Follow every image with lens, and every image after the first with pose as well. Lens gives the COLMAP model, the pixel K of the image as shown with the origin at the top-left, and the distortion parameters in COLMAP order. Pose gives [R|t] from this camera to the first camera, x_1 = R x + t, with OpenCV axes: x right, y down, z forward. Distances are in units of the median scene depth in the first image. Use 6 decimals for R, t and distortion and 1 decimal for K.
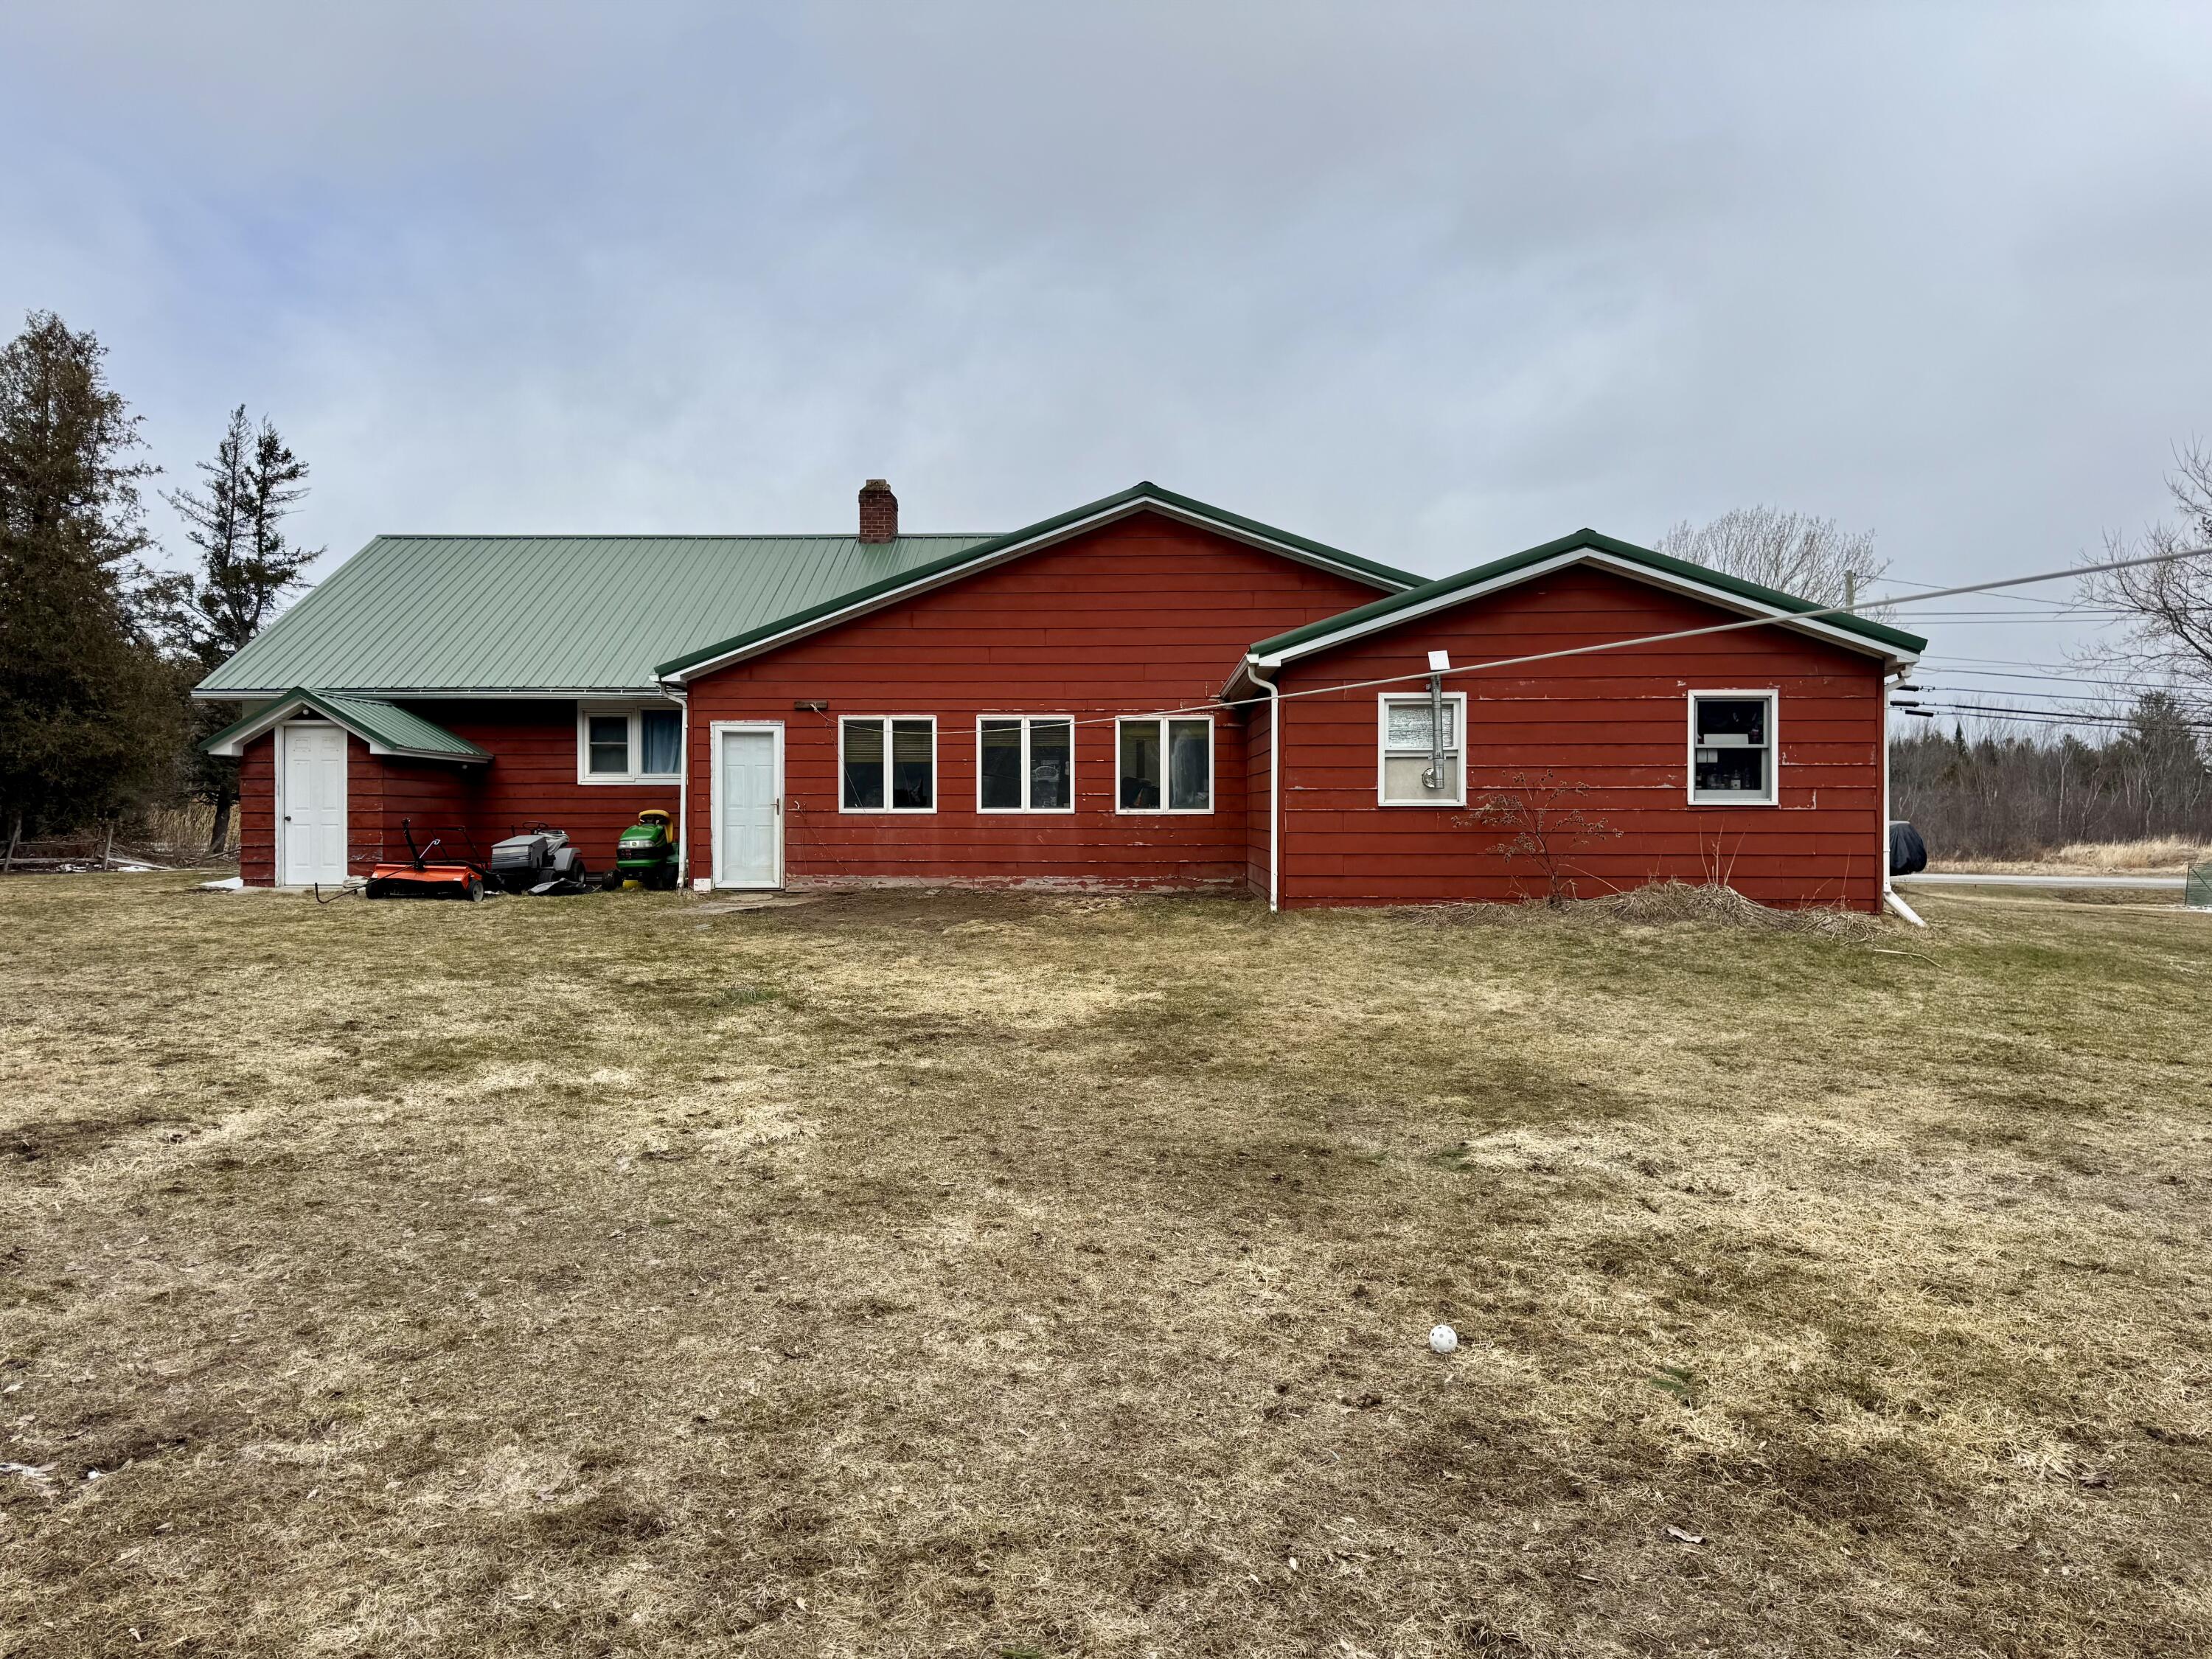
lens RADIAL K [[1567.3, 0, 1099.6], [0, 1567.3, 836.4], [0, 0, 1]] dist [0.079404, -0.004532]
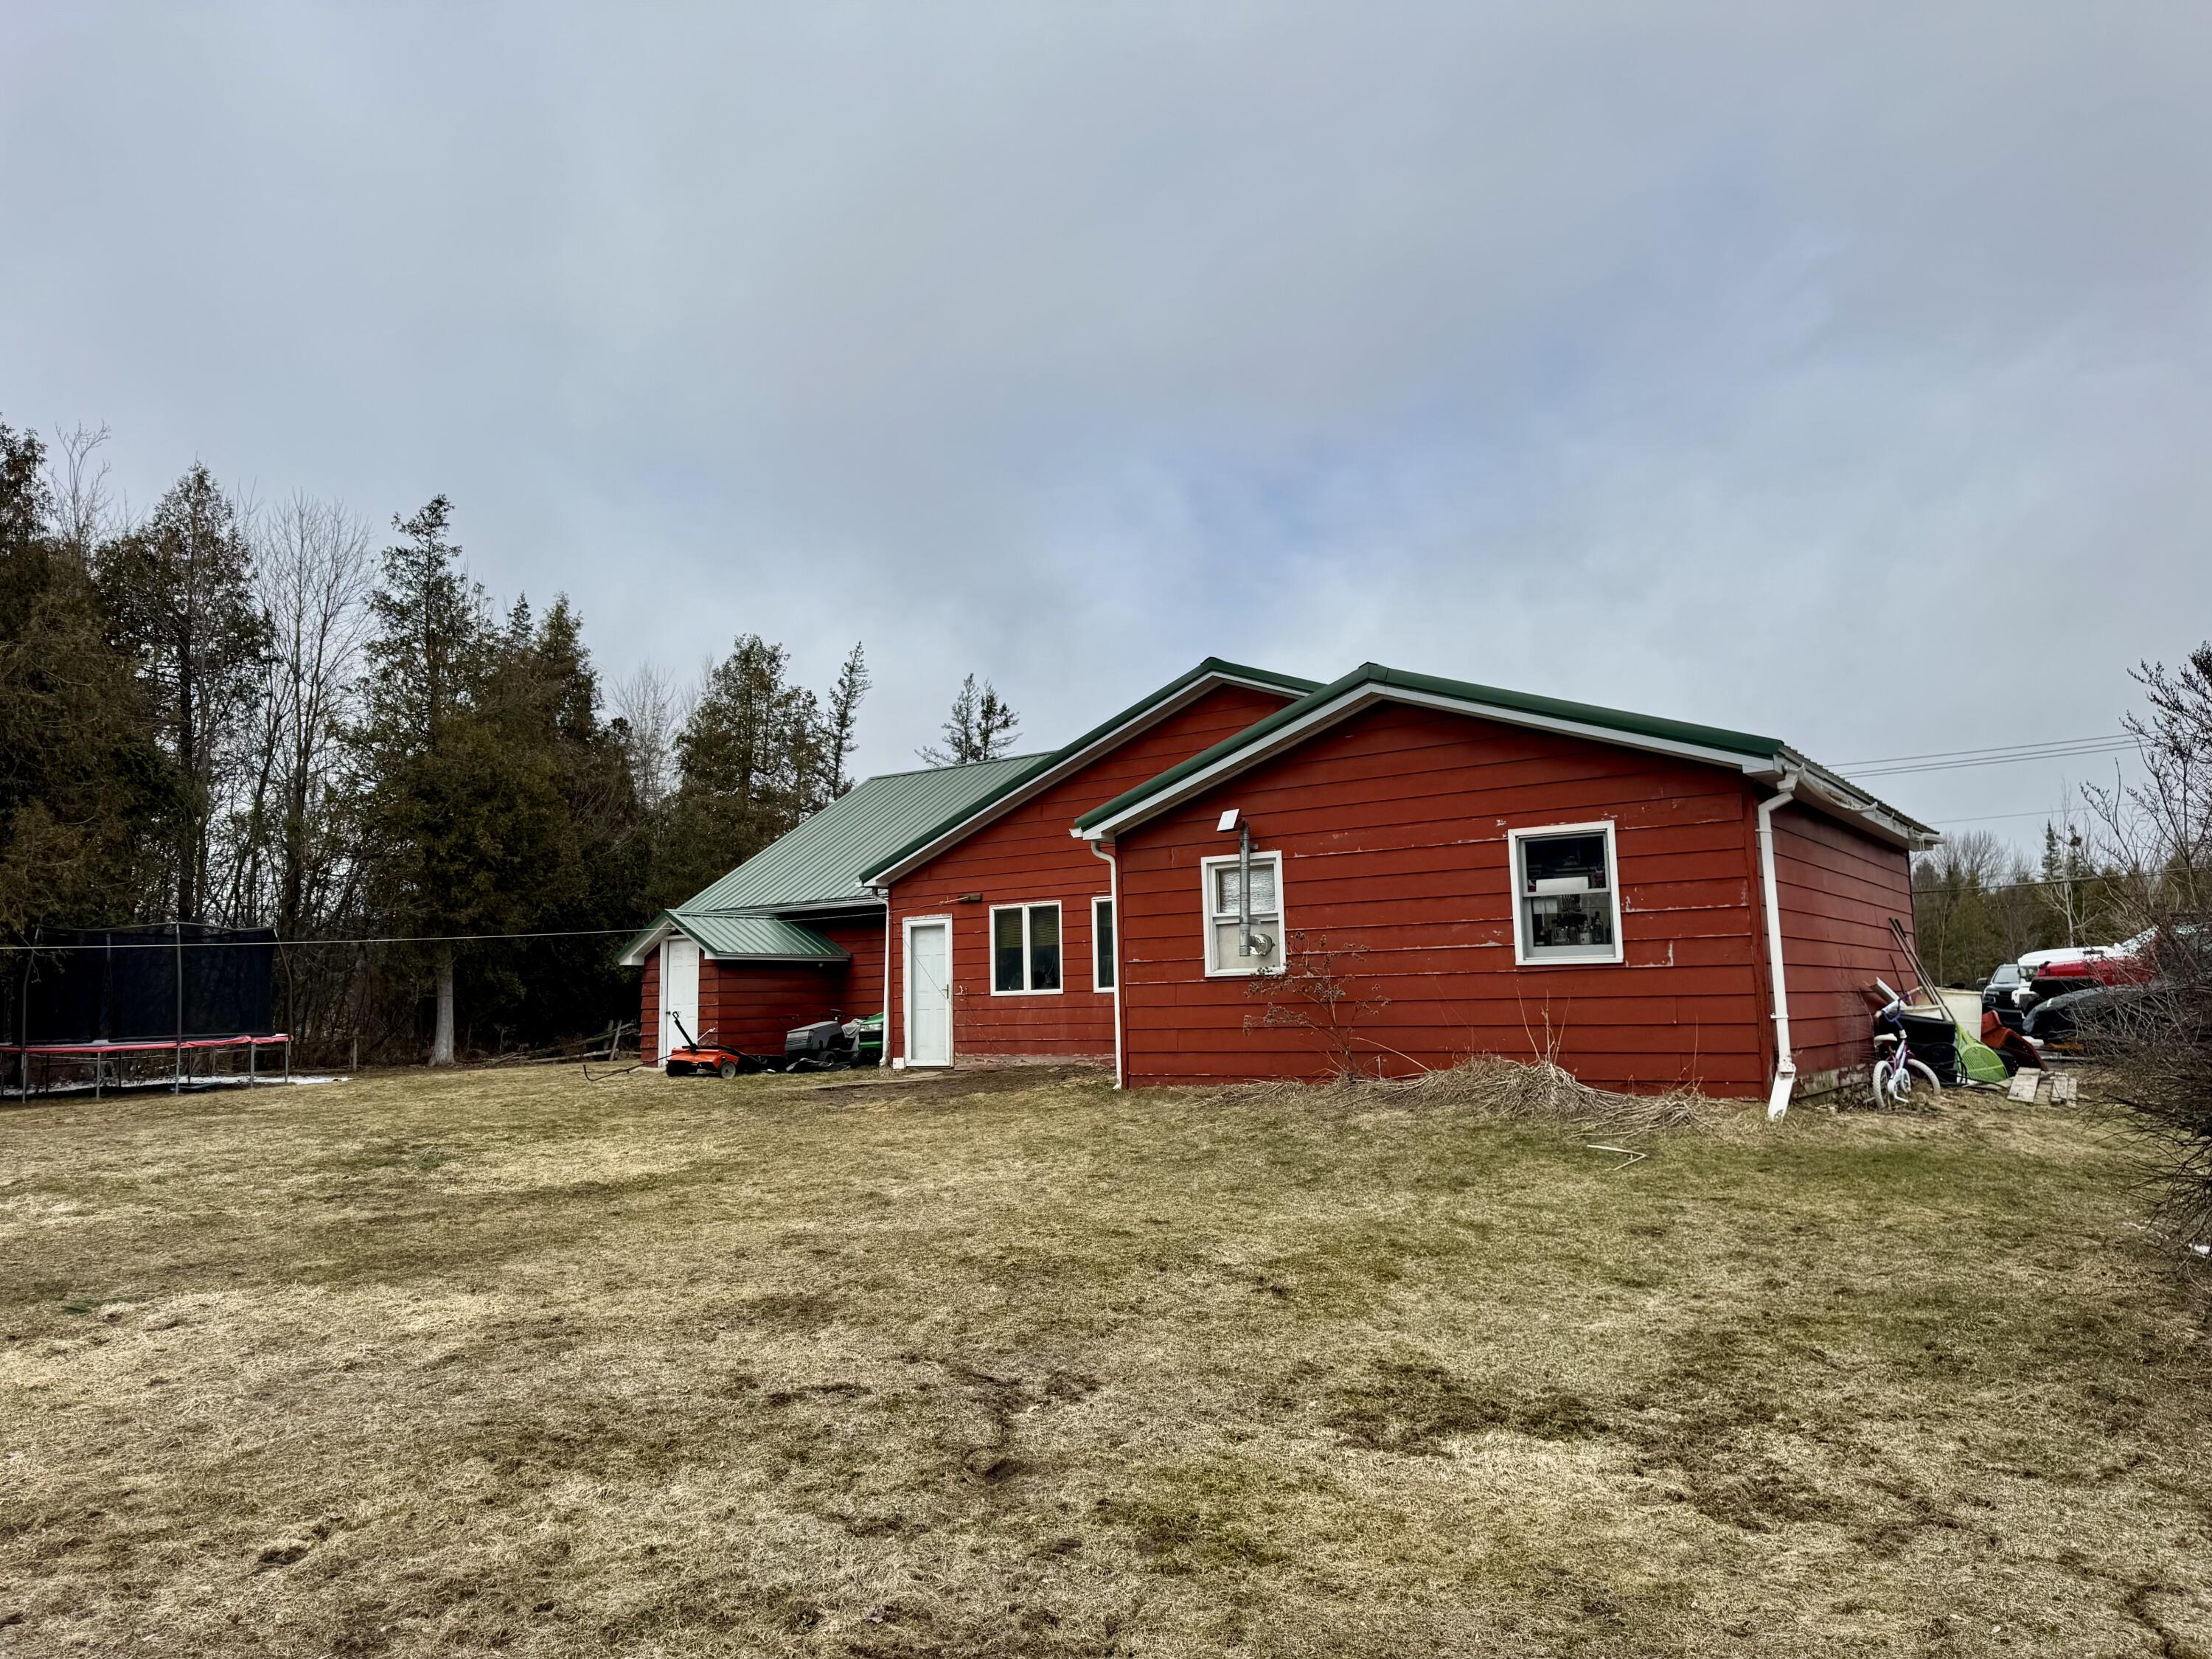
lens RADIAL K [[1567.3, 0, 1095.4], [0, 1567.3, 821.7], [0, 0, 1]] dist [0.079404, -0.004532]
pose [[0.833141, -0.087096, -0.546160, 0.498822], [0.020216, 0.991658, -0.127301, 0.005243], [0.552692, 0.095019, 0.827951, 0.134918]]
